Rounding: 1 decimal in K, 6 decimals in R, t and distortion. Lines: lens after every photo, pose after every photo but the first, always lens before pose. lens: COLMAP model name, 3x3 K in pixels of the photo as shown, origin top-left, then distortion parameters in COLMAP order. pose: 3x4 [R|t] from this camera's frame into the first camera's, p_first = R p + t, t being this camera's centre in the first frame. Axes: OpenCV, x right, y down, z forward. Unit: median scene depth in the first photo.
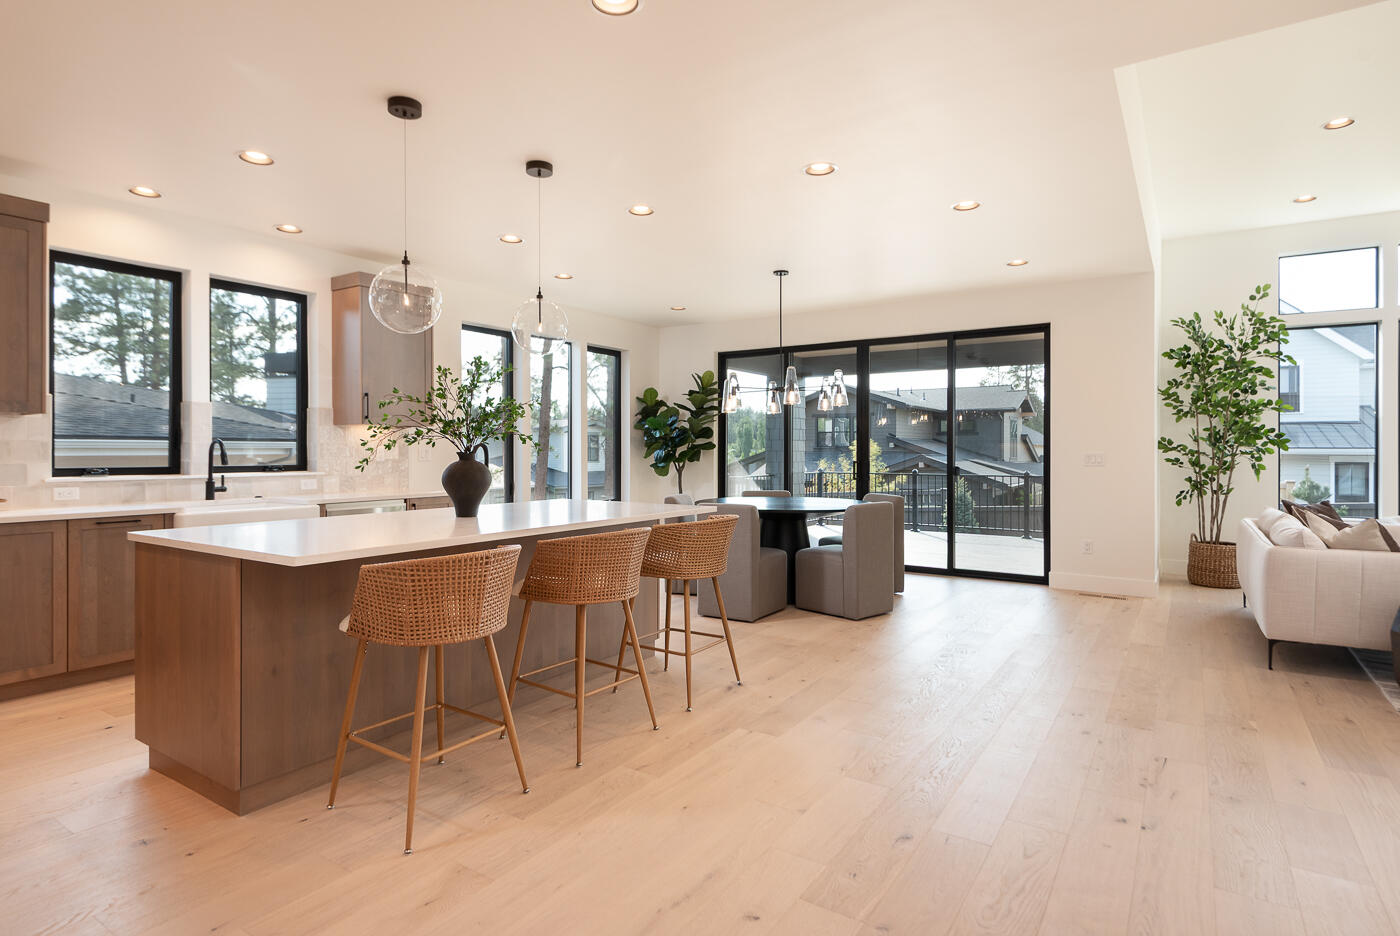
lens RADIAL K [[734.6, 0, 696.9], [0, 734.6, 466.4], [0, 0, 1]] dist [-0.001149, -0.000615]
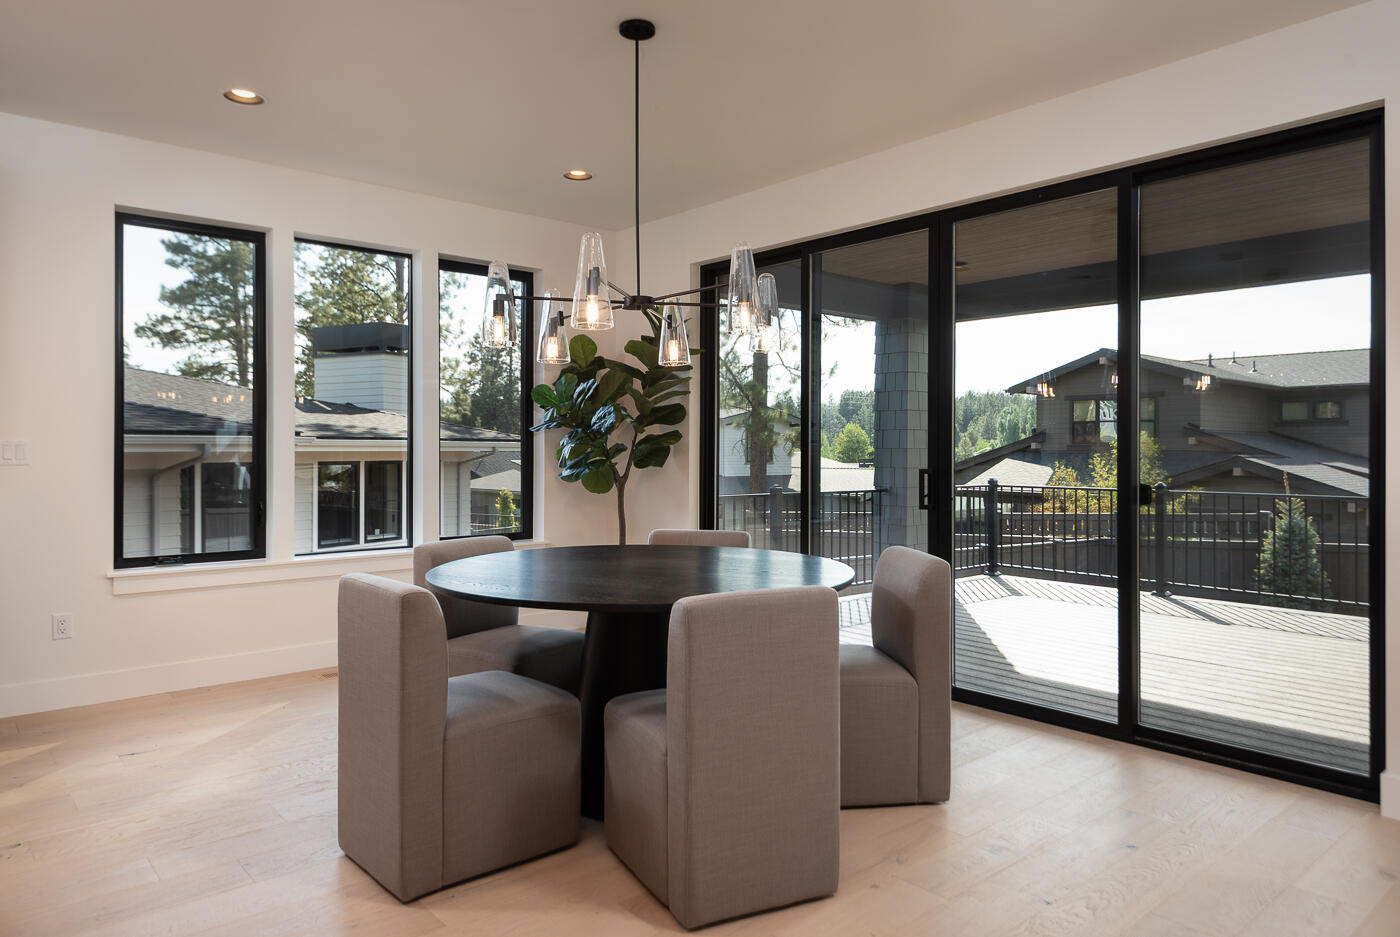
lens RADIAL K [[948.3, 0, 708.4], [0, 948.3, 462.9], [0, 0, 1]] dist [0.047036, 0.002719]
pose [[0.971504, 0.006016, -0.236945, 0.240482], [-0.007618, 0.999954, -0.005844, -0.005868], [0.236899, 0.007482, 0.971505, 0.359070]]
